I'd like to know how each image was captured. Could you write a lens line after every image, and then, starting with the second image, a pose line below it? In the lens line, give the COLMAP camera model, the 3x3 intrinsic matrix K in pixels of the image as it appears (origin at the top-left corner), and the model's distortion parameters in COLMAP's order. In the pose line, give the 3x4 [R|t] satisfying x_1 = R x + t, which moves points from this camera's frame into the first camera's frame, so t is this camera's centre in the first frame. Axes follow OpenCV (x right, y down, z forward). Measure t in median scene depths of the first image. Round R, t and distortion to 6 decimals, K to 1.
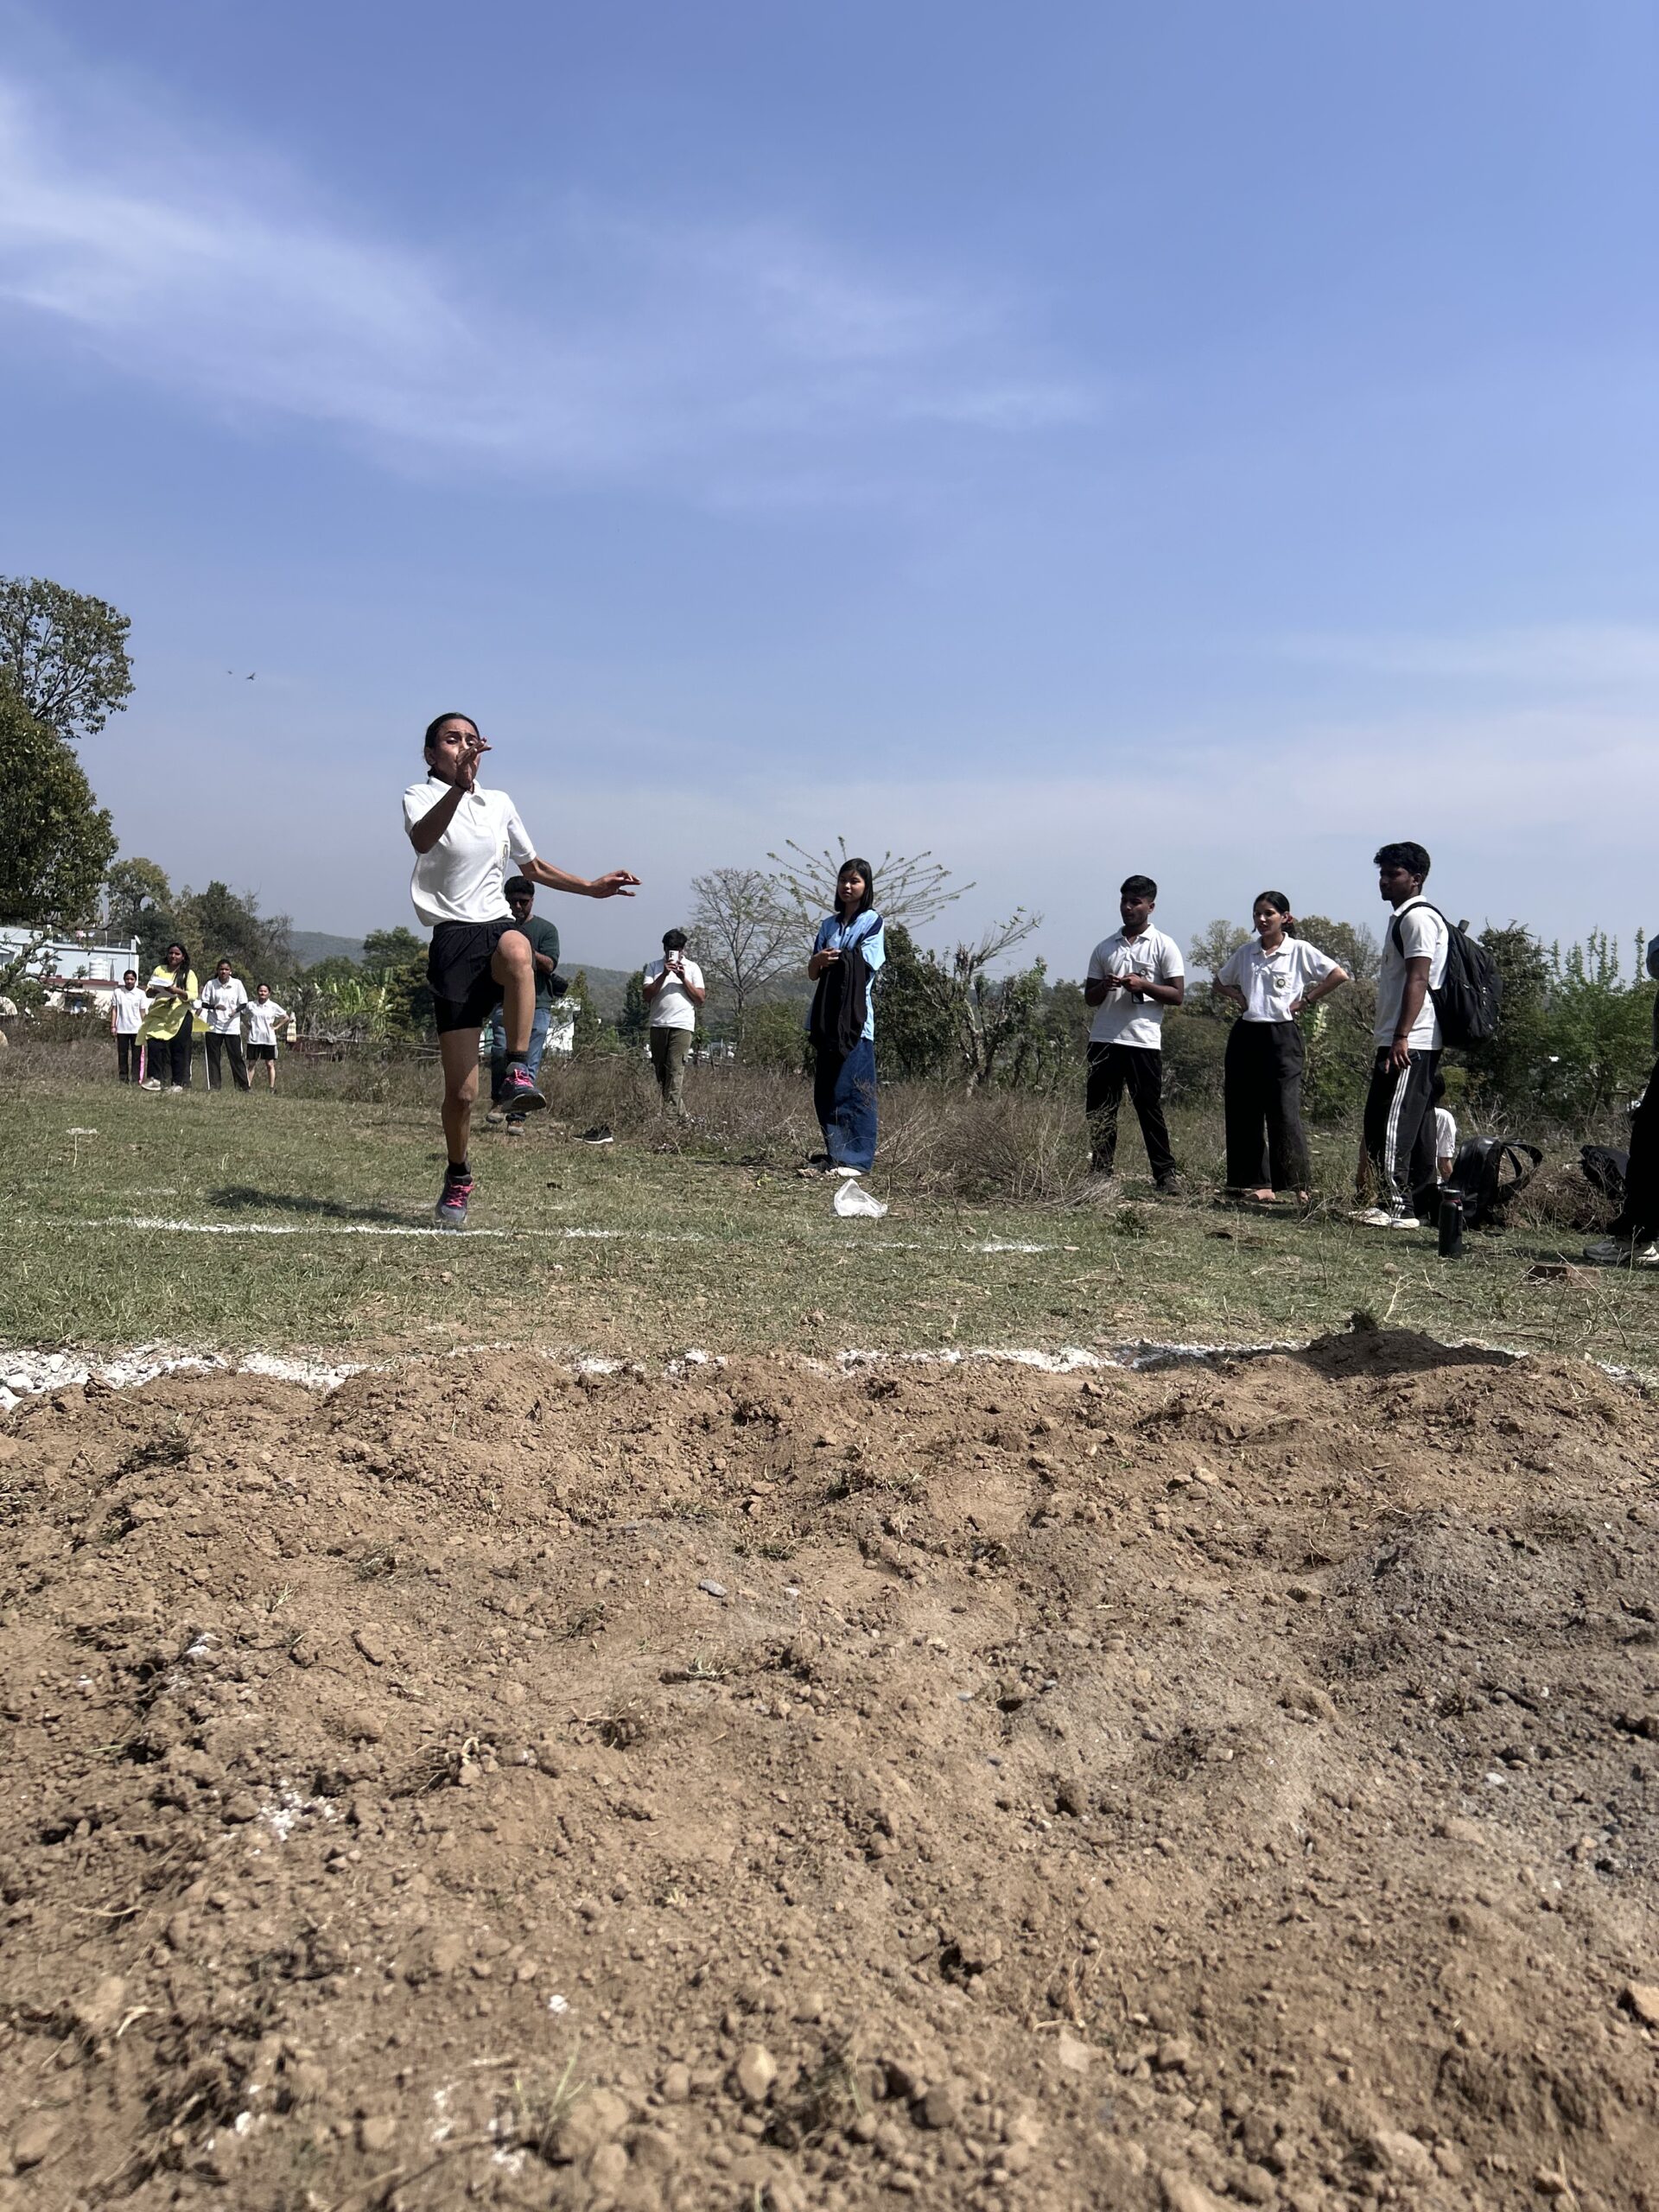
lens RADIAL K [[1685.3, 0, 852.3], [0, 1685.3, 1113.1], [0, 0, 1]] dist [0.048207, -0.049501]
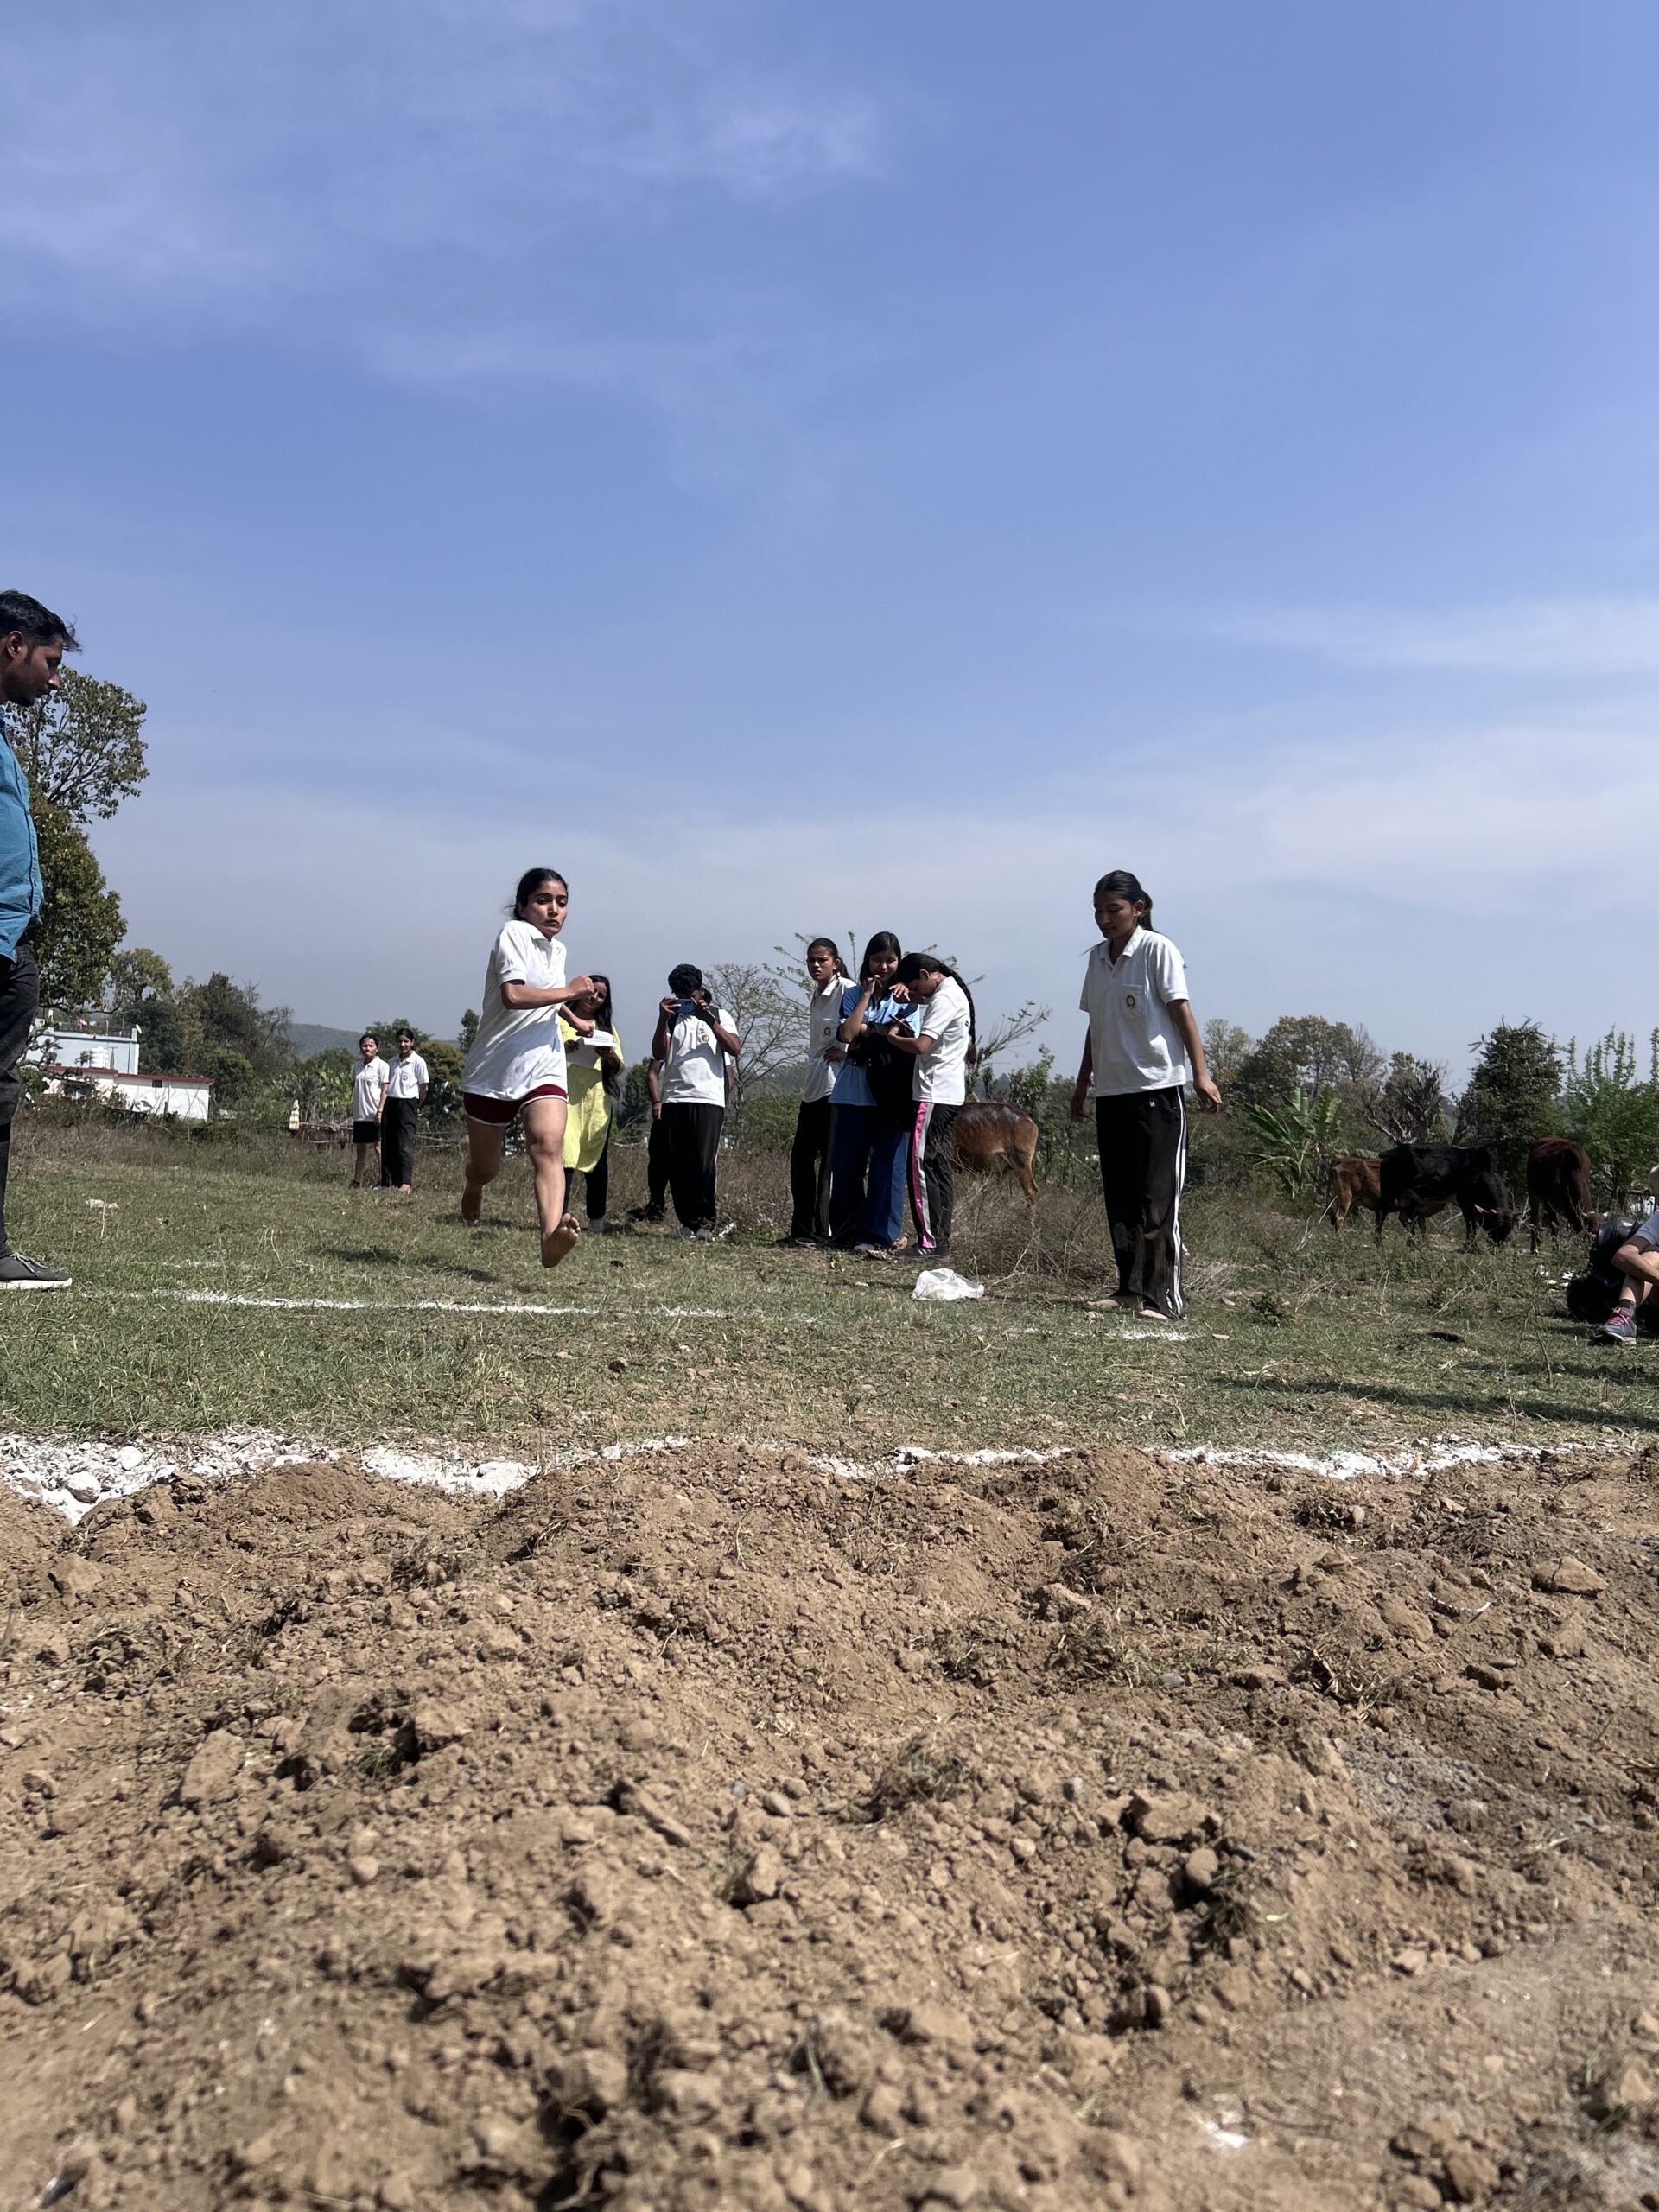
lens RADIAL K [[1681.5, 0, 847.6], [0, 1681.5, 1112.2], [0, 0, 1]] dist [0.069894, -0.102249]
pose [[0.999966, 0.008278, 0.000116, -0.159476], [-0.008258, 0.998329, -0.057187, 0.034340], [-0.000589, 0.057185, 0.998363, 0.240530]]
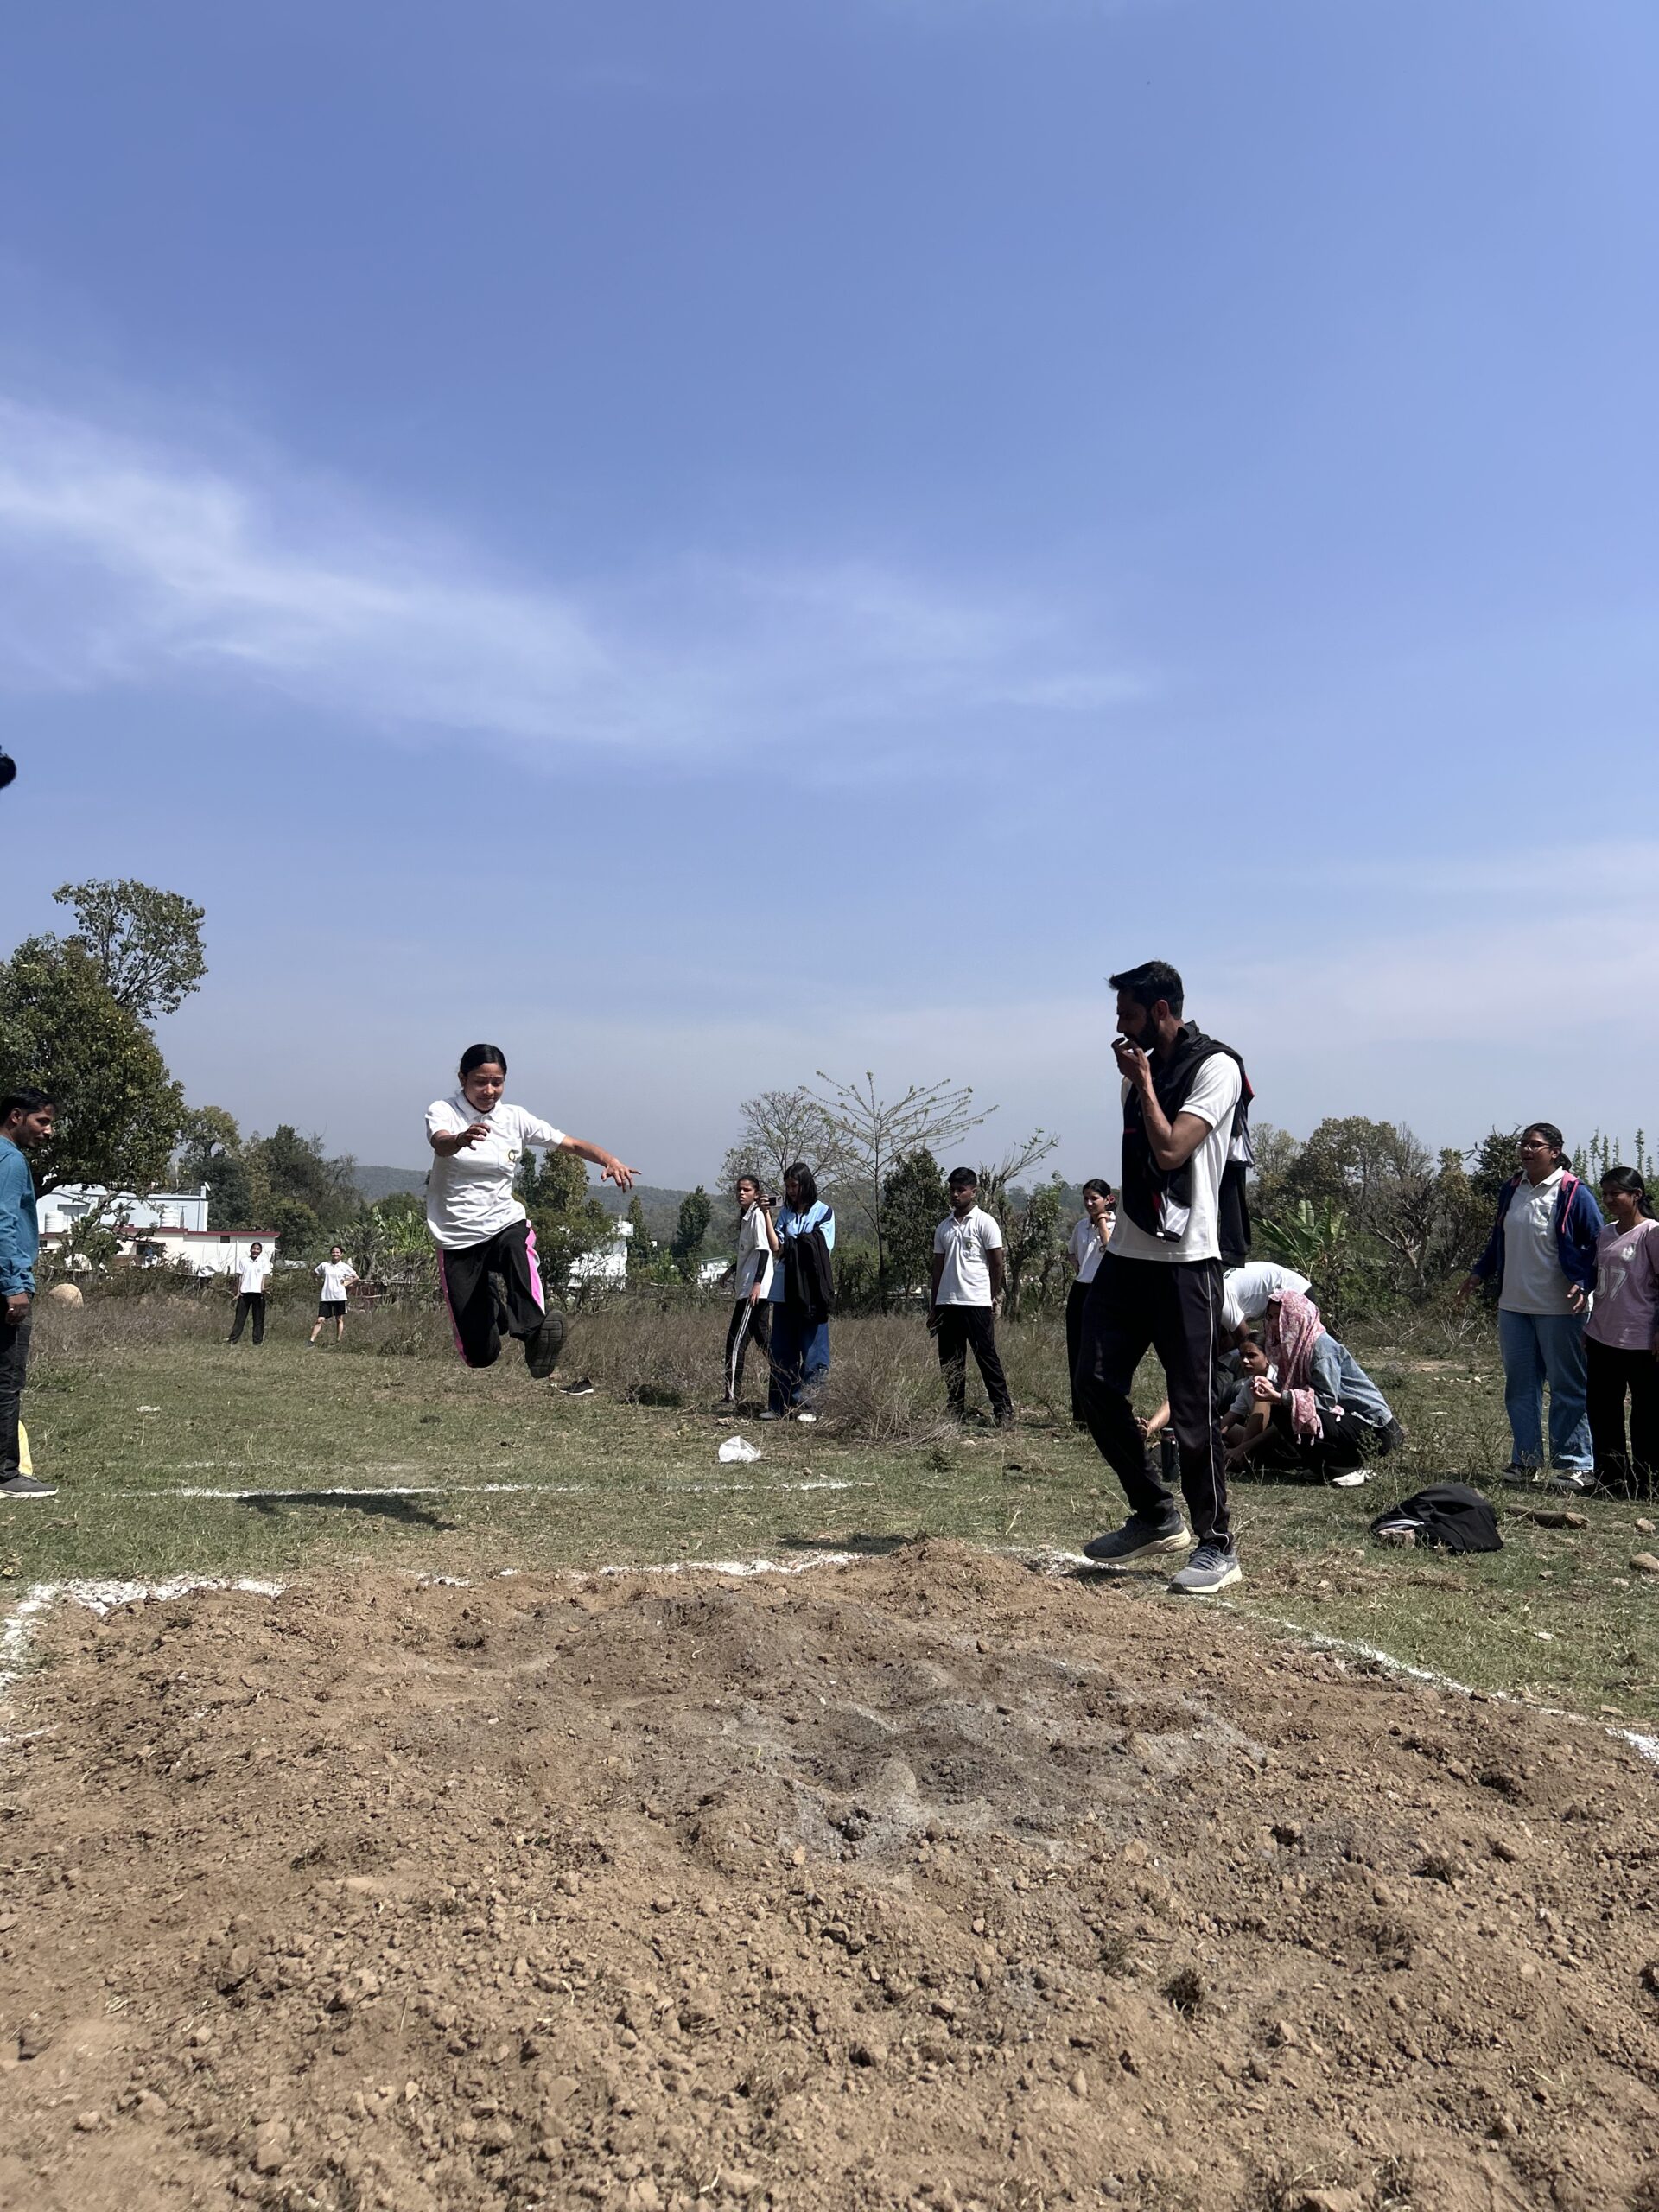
lens RADIAL K [[1680.8, 0, 853.1], [0, 1680.8, 1088.5], [0, 0, 1]] dist [0.055041, -0.058487]
pose [[0.998718, -0.039742, -0.031352, 0.403401], [0.034962, 0.989460, -0.140520, -0.102524], [0.036606, 0.139244, 0.989581, -0.888716]]
